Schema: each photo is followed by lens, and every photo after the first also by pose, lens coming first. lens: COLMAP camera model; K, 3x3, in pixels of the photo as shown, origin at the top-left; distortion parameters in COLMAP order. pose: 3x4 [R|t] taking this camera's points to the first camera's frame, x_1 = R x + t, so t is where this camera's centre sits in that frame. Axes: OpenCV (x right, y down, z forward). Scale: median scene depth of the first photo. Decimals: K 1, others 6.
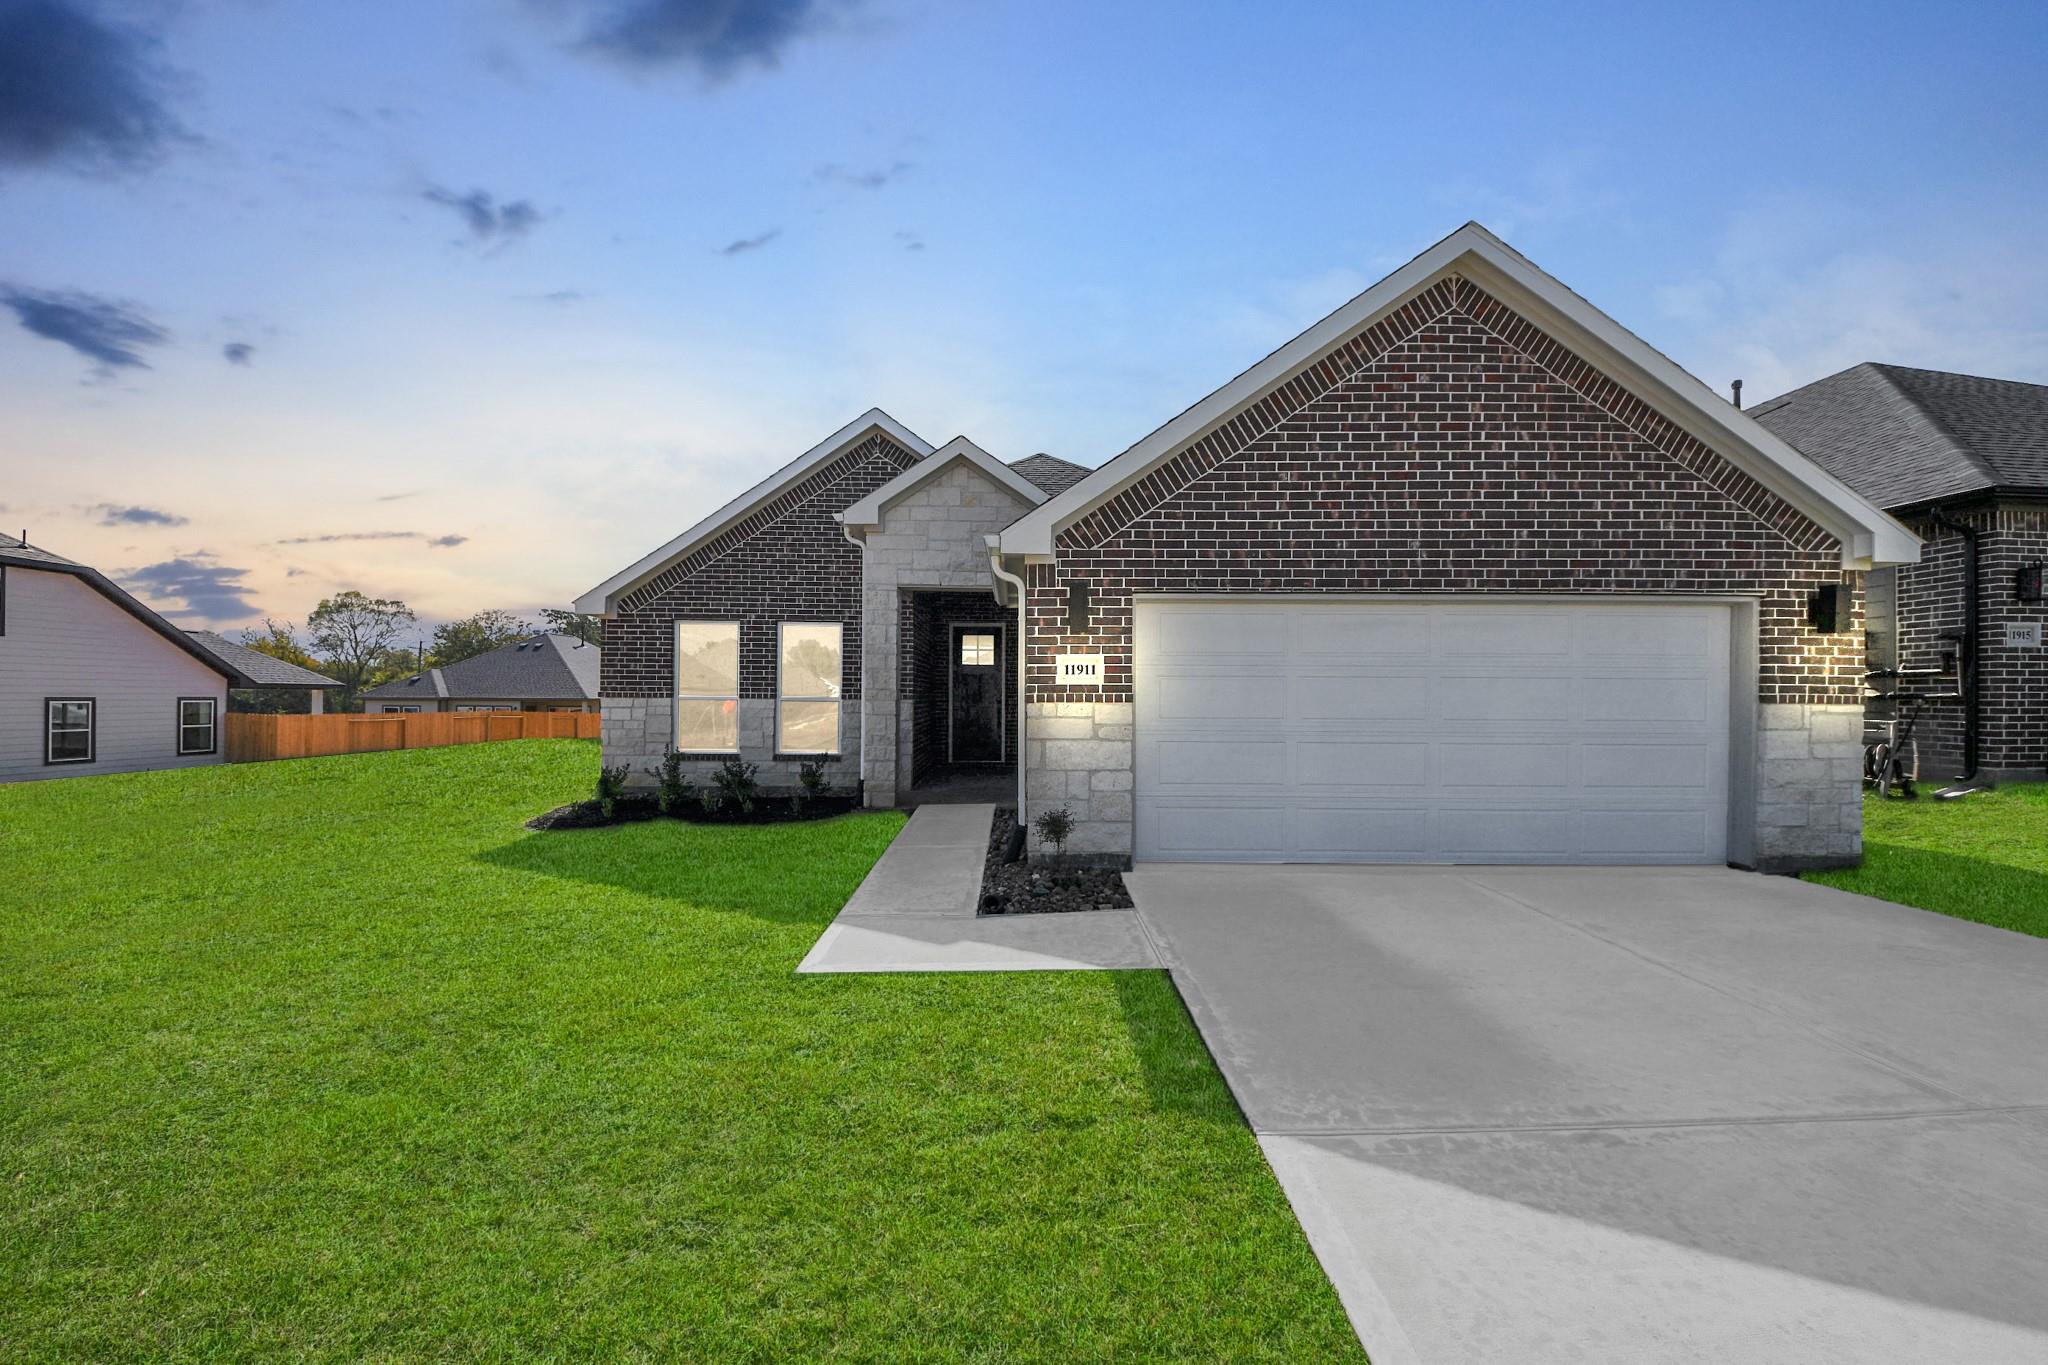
lens RADIAL K [[732.6, 0, 1025.1], [0, 732.6, 695.1], [0, 0, 1]] dist [0.024266, -0.019473]
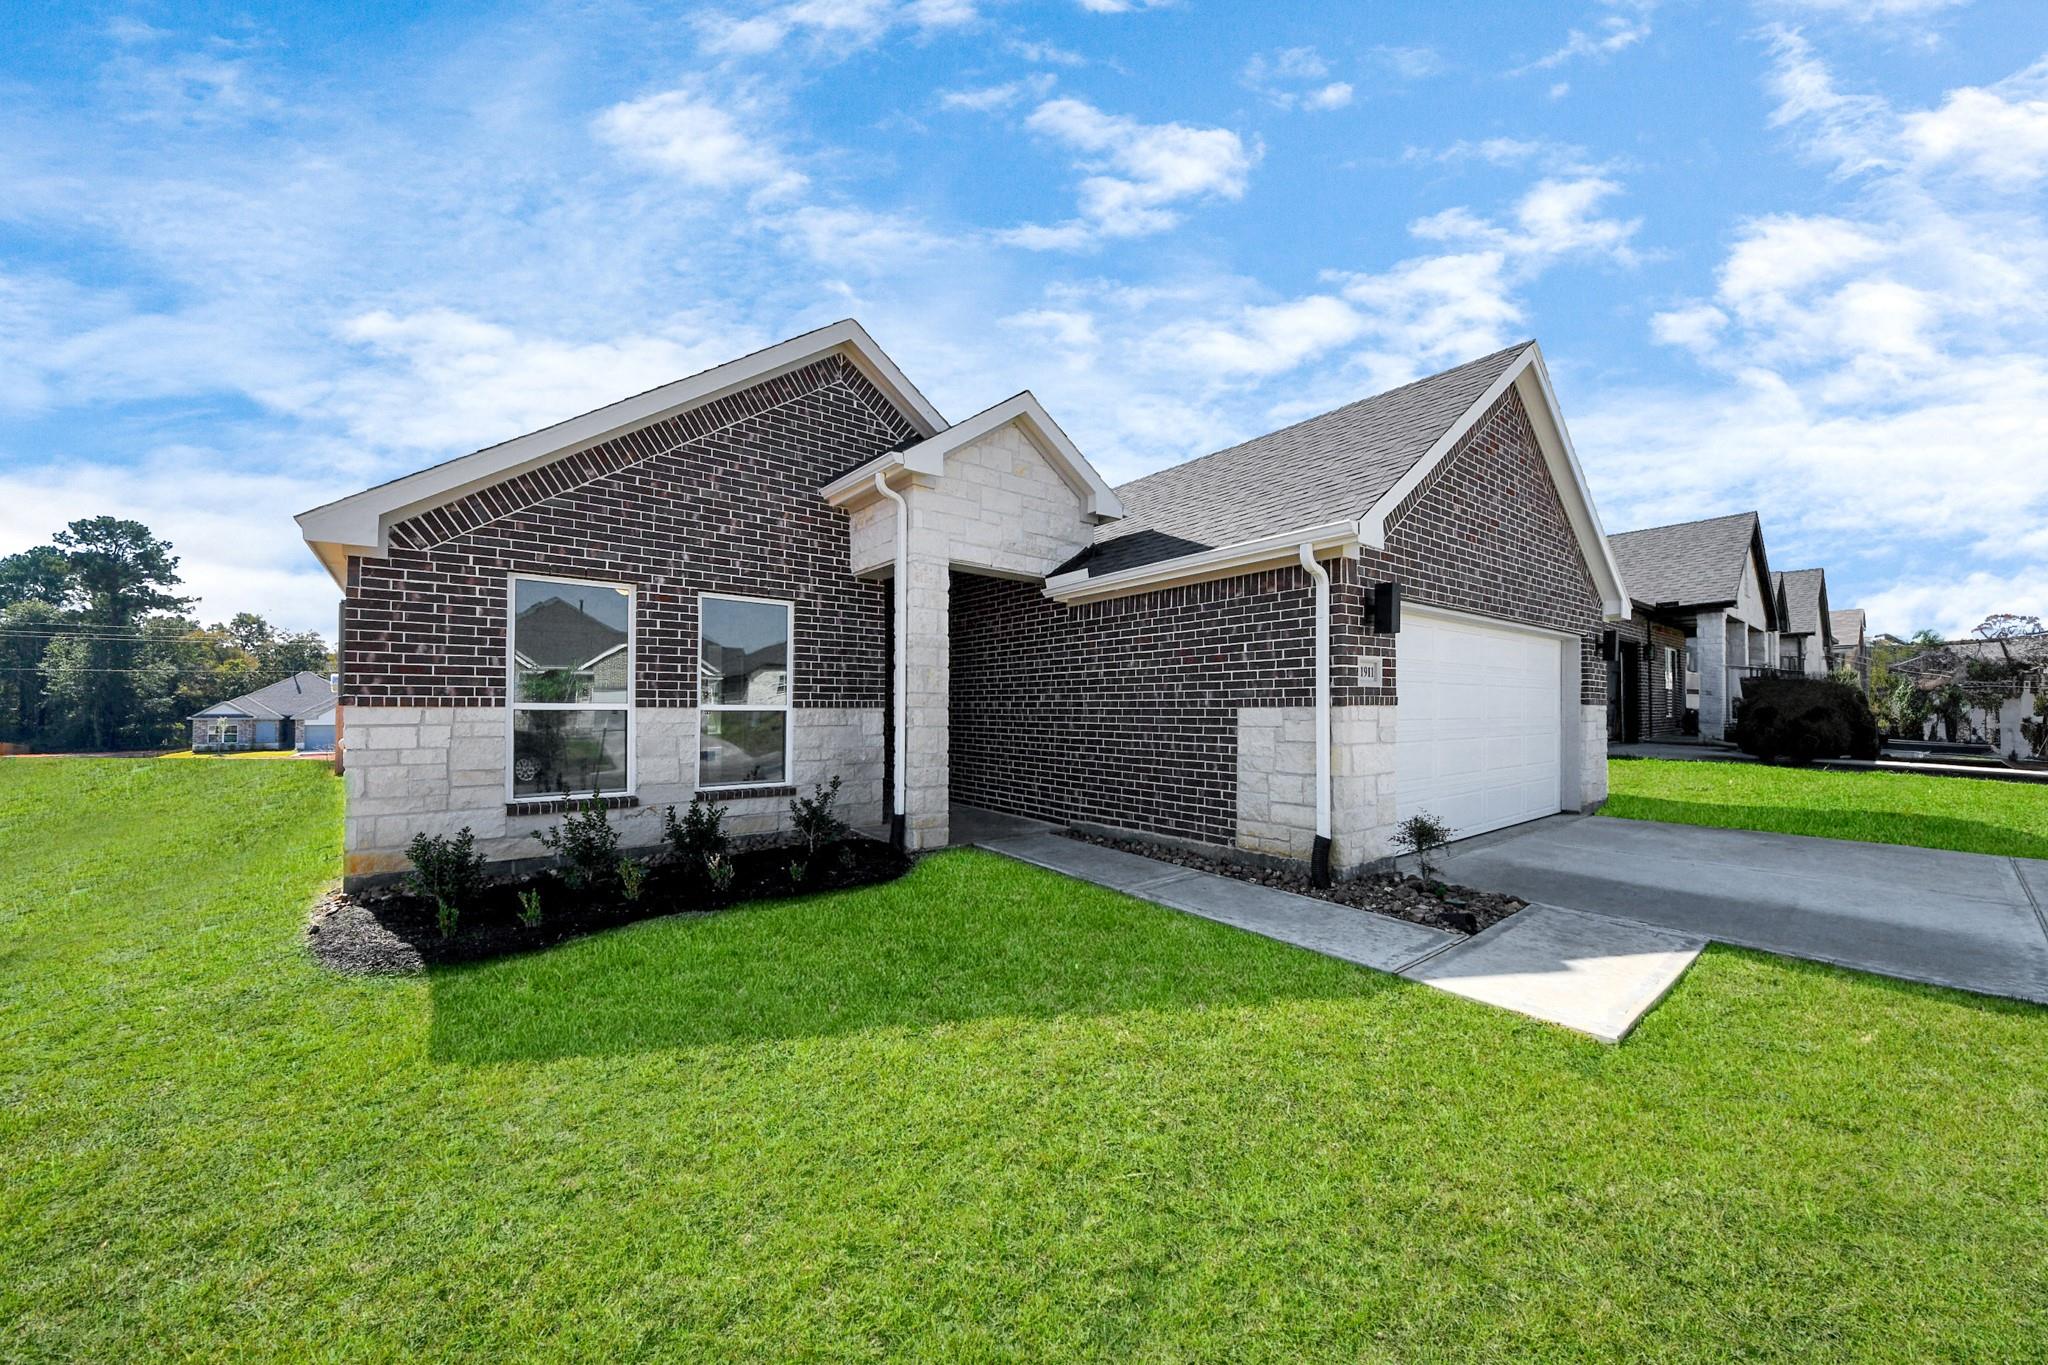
lens RADIAL K [[732.6, 0, 1025.1], [0, 732.6, 695.1], [0, 0, 1]] dist [0.024266, -0.019473]
pose [[0.786769, 0.004804, 0.617228, -0.875412], [0.004801, 0.999892, -0.013902, 0.007637], [-0.617228, 0.013901, 0.786661, 0.505403]]
